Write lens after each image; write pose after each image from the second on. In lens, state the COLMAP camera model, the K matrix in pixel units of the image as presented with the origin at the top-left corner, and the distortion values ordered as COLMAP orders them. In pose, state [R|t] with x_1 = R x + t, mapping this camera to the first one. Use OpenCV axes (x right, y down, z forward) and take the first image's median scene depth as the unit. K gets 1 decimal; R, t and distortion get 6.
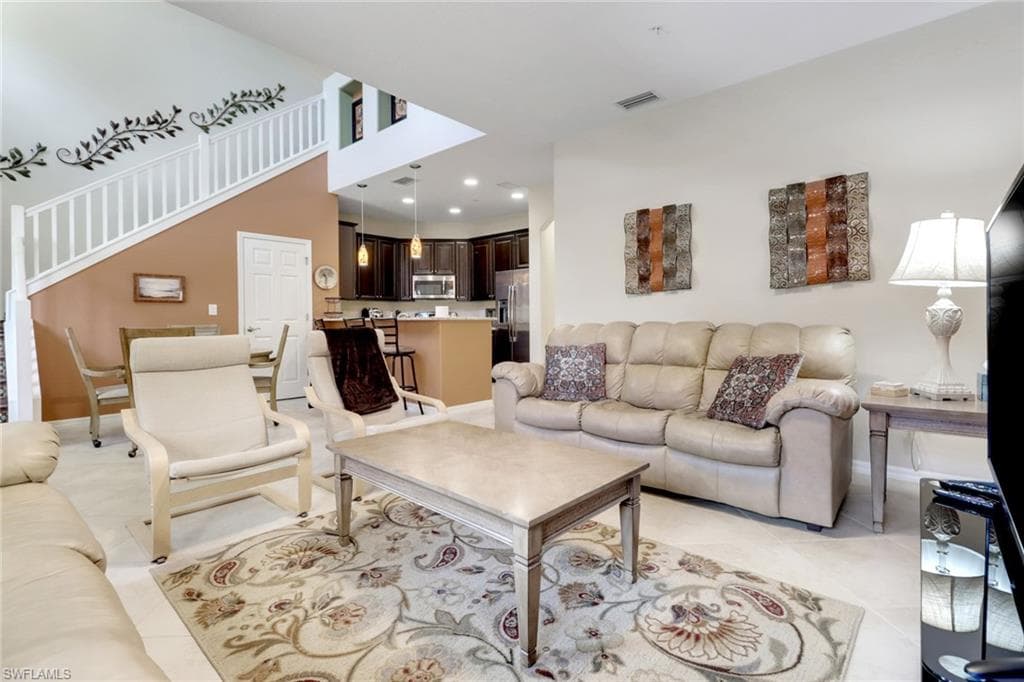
lens RADIAL K [[485.3, 0, 513.3], [0, 485.3, 333.2], [0, 0, 1]] dist [0.000243, 0.000116]
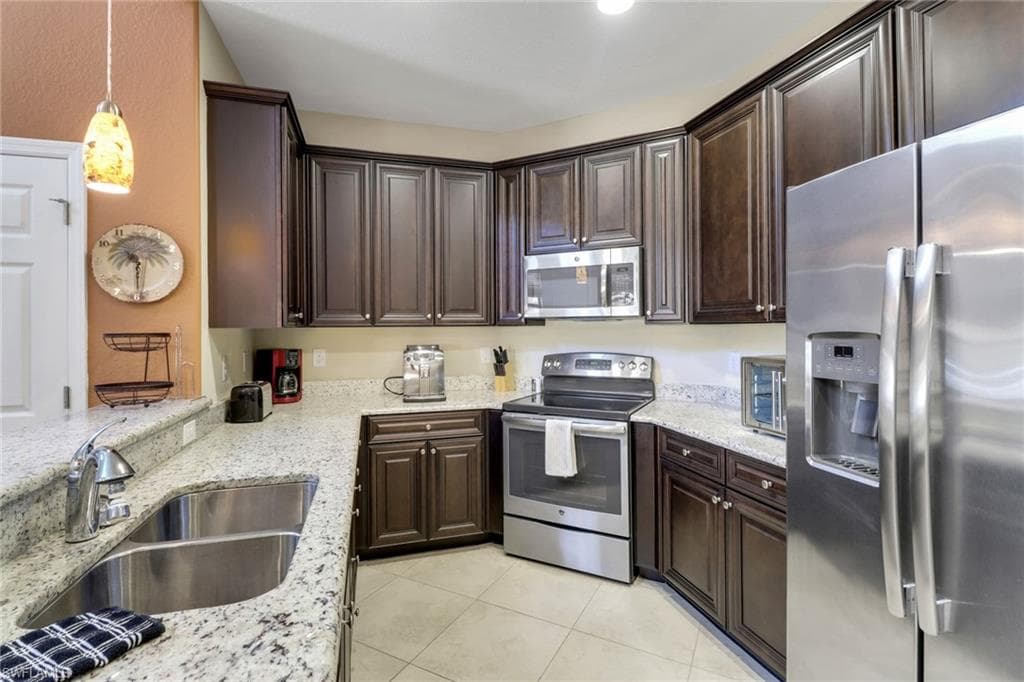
lens RADIAL K [[485.3, 0, 513.2], [0, 485.3, 331.0], [0, 0, 1]] dist [0.000243, 0.000116]
pose [[0.860969, 0.001051, -0.508657, -0.029108], [-0.009397, 0.999860, -0.013840, -0.057930], [0.508571, 0.016696, 0.860858, 0.689138]]
